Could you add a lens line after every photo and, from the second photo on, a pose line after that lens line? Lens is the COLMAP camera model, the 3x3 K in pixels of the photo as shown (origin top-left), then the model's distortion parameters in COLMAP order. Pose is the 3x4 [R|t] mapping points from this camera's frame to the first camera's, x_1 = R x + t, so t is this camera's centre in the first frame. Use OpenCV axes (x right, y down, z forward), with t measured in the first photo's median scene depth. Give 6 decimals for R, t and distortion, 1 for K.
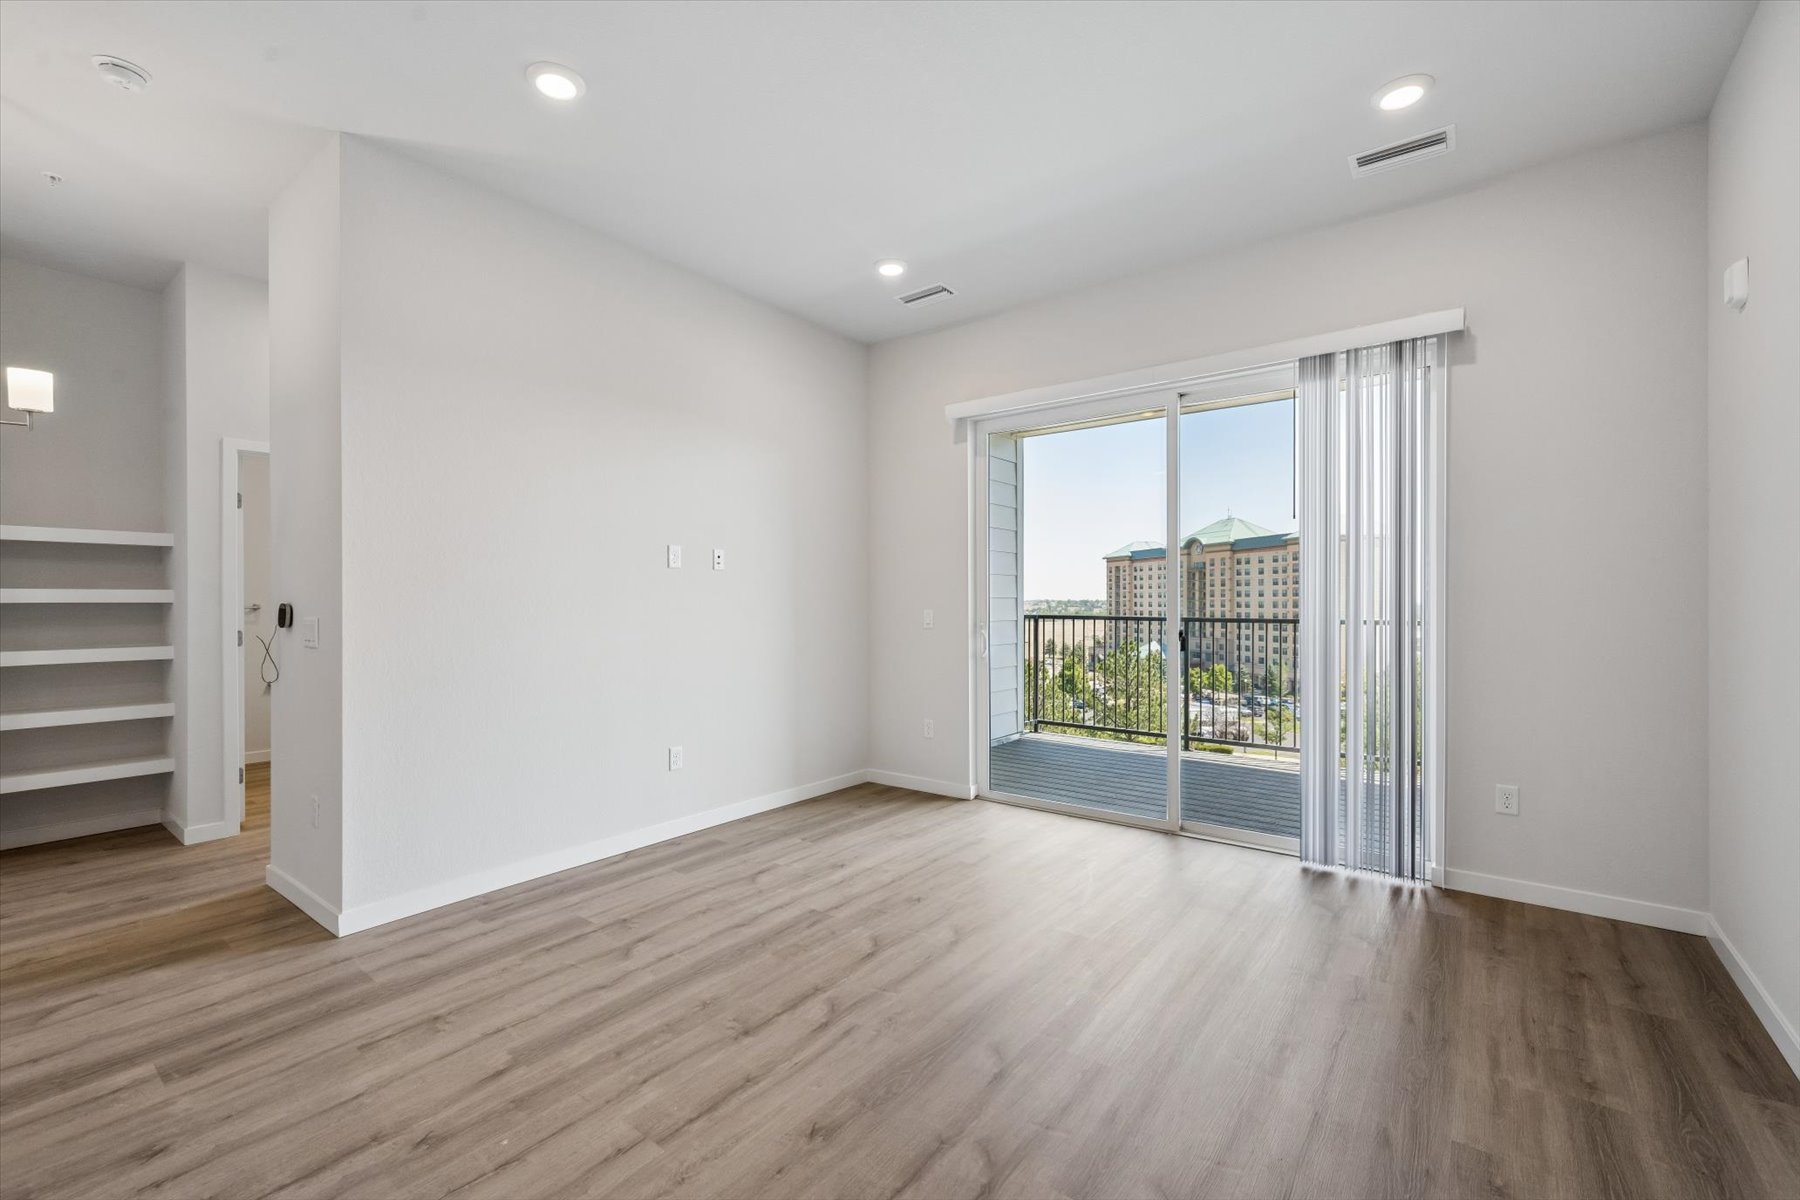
lens RADIAL K [[762.8, 0, 892.3], [0, 762.8, 602.7], [0, 0, 1]] dist [0.000176, 0.000201]
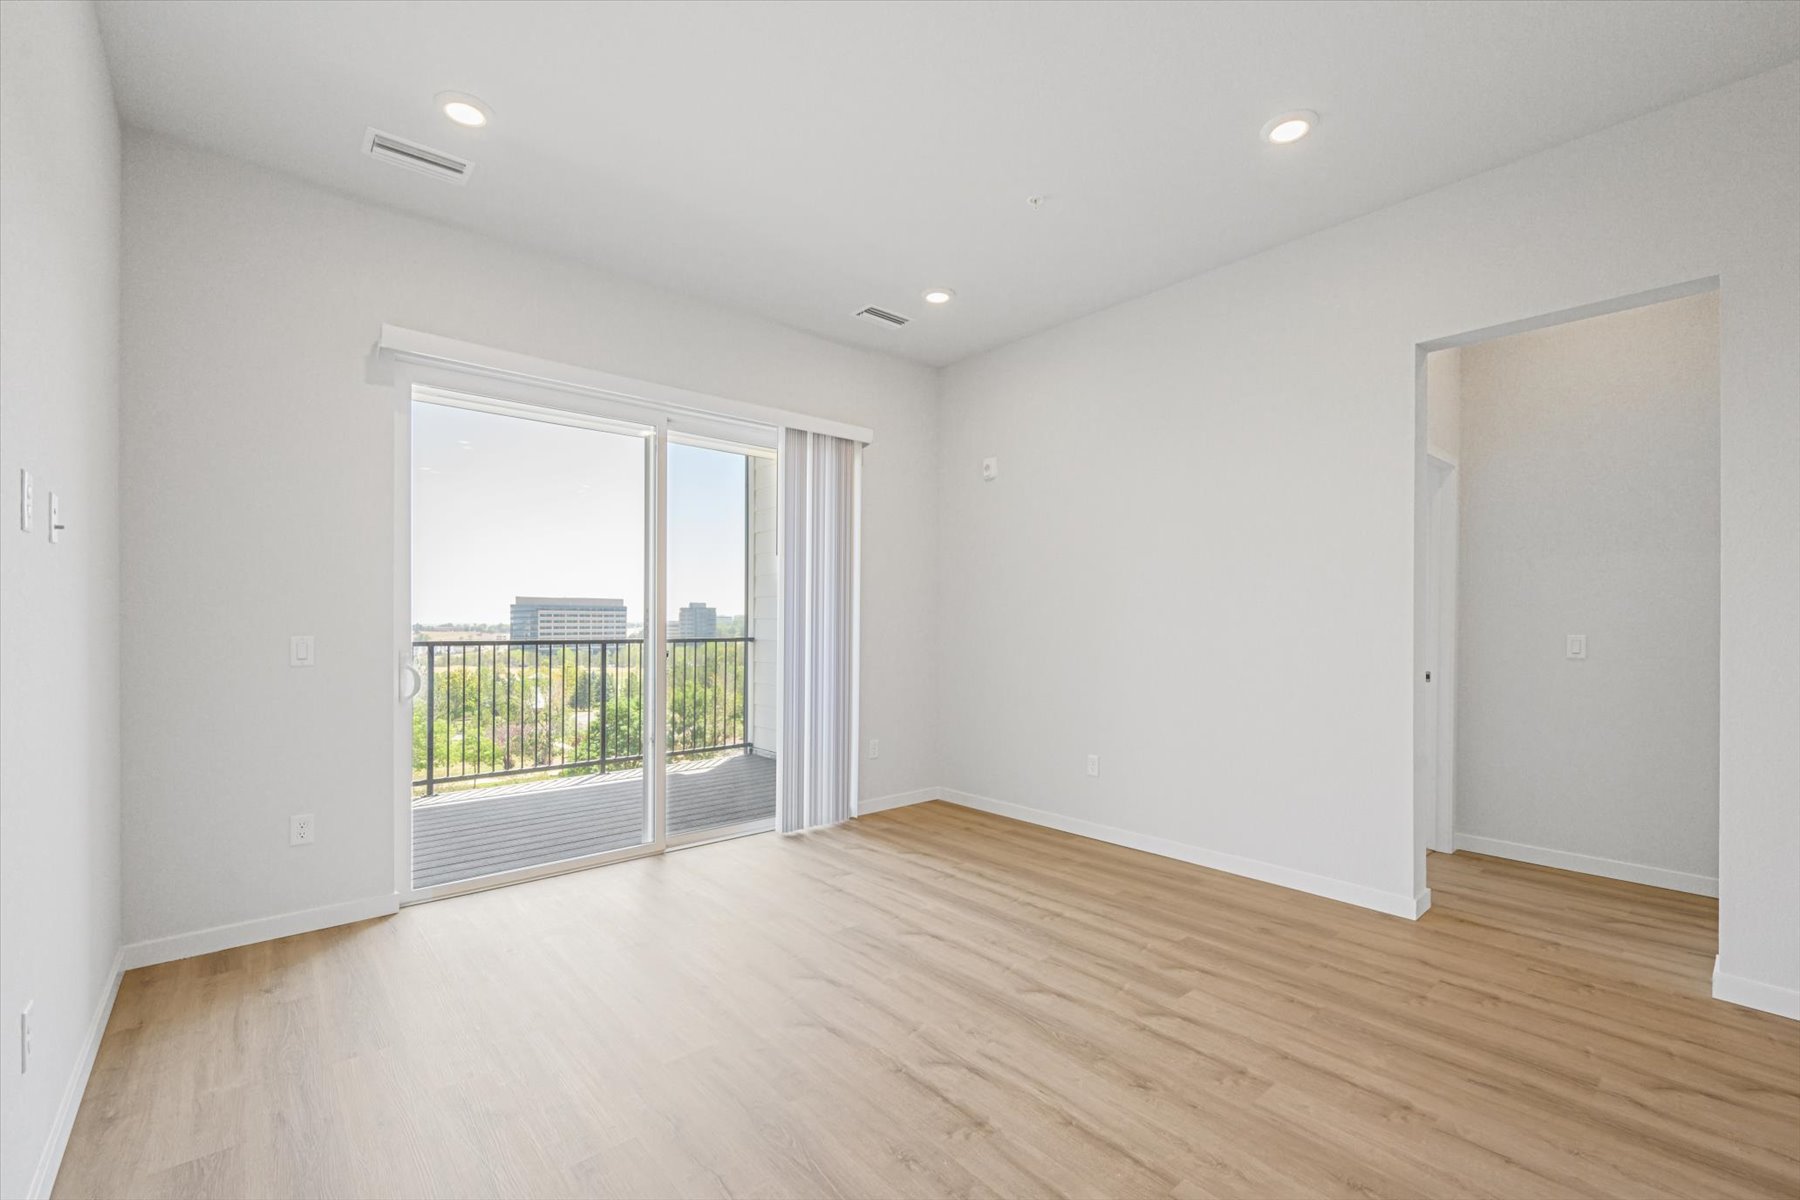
lens RADIAL K [[762.8, 0, 901.4], [0, 762.8, 635.4], [0, 0, 1]] dist [0.000176, 0.000201]
pose [[0.194927, -0.014736, 0.980707, -0.934084], [0.001611, 0.999891, 0.014704, 0.000136], [-0.980816, -0.001286, 0.194930, 0.822170]]
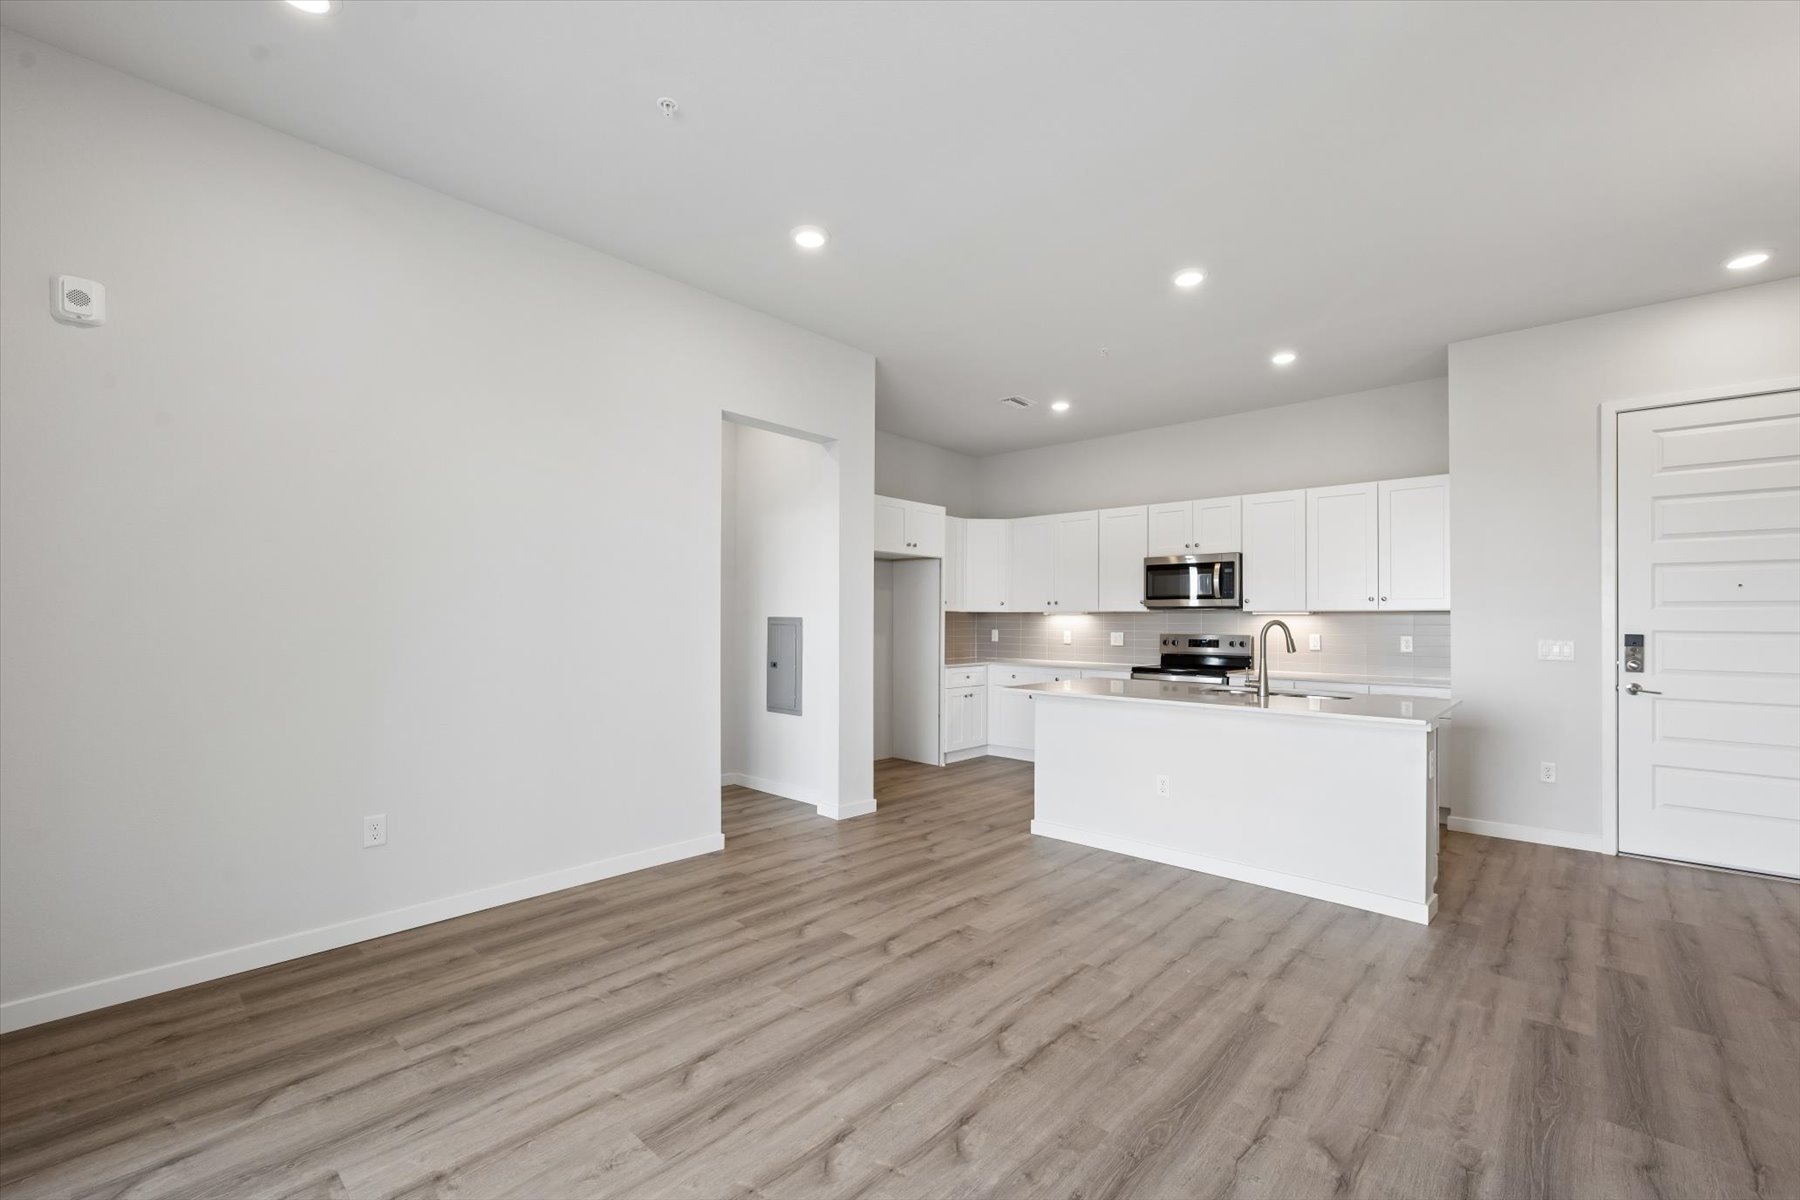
lens RADIAL K [[762.8, 0, 894.5], [0, 762.8, 612.9], [0, 0, 1]] dist [0.000176, 0.000201]
pose [[-0.996642, -0.004338, 0.081763, -0.021858], [-0.005033, 0.999953, -0.008304, -0.008538], [-0.081723, -0.008688, -0.996617, 1.876282]]
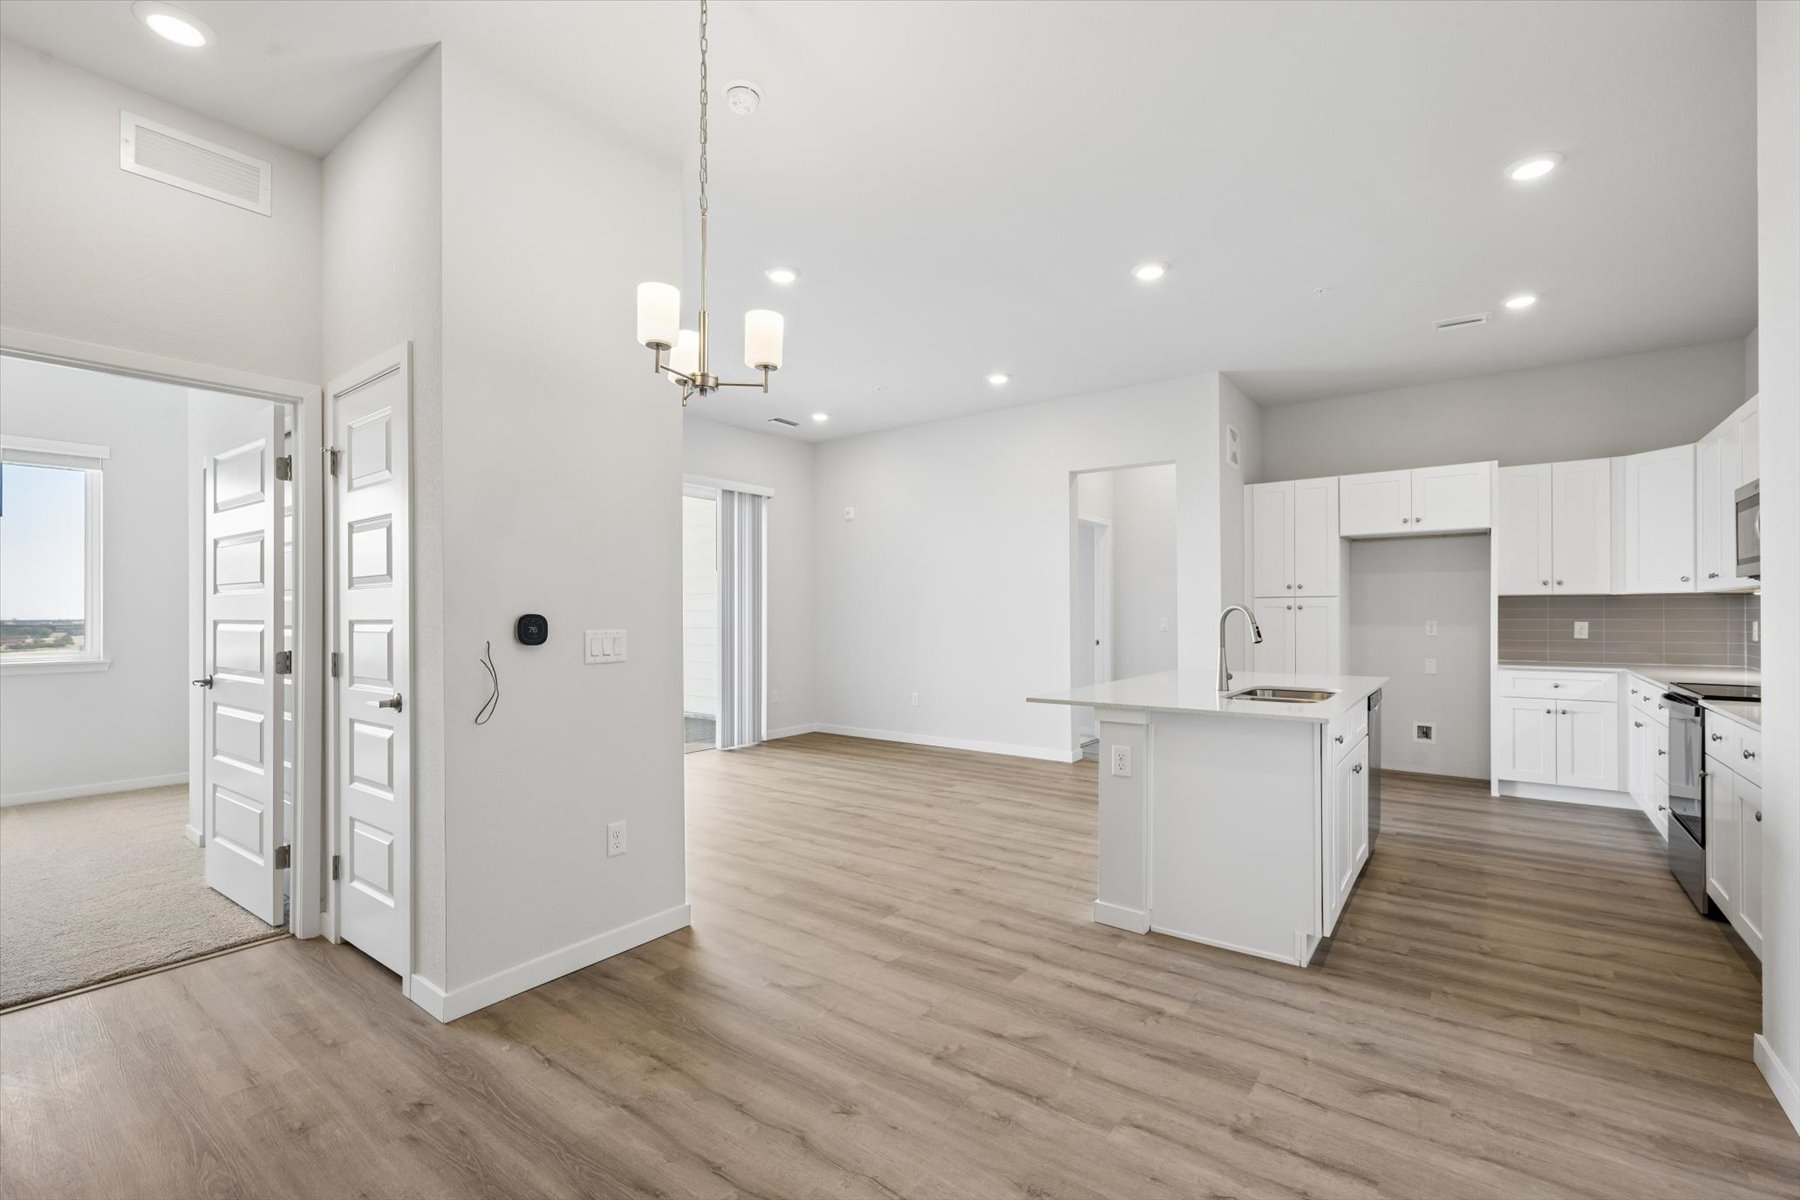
lens RADIAL K [[783.6, 0, 887.6], [0, 783.6, 625.9], [0, 0, 1]] dist [-0.004254, -0.001478]
pose [[0.001780, -0.014617, 0.999892, -2.114825], [0.007211, 0.999867, 0.014604, 0.001877], [-0.999972, 0.007184, 0.001885, 0.828045]]
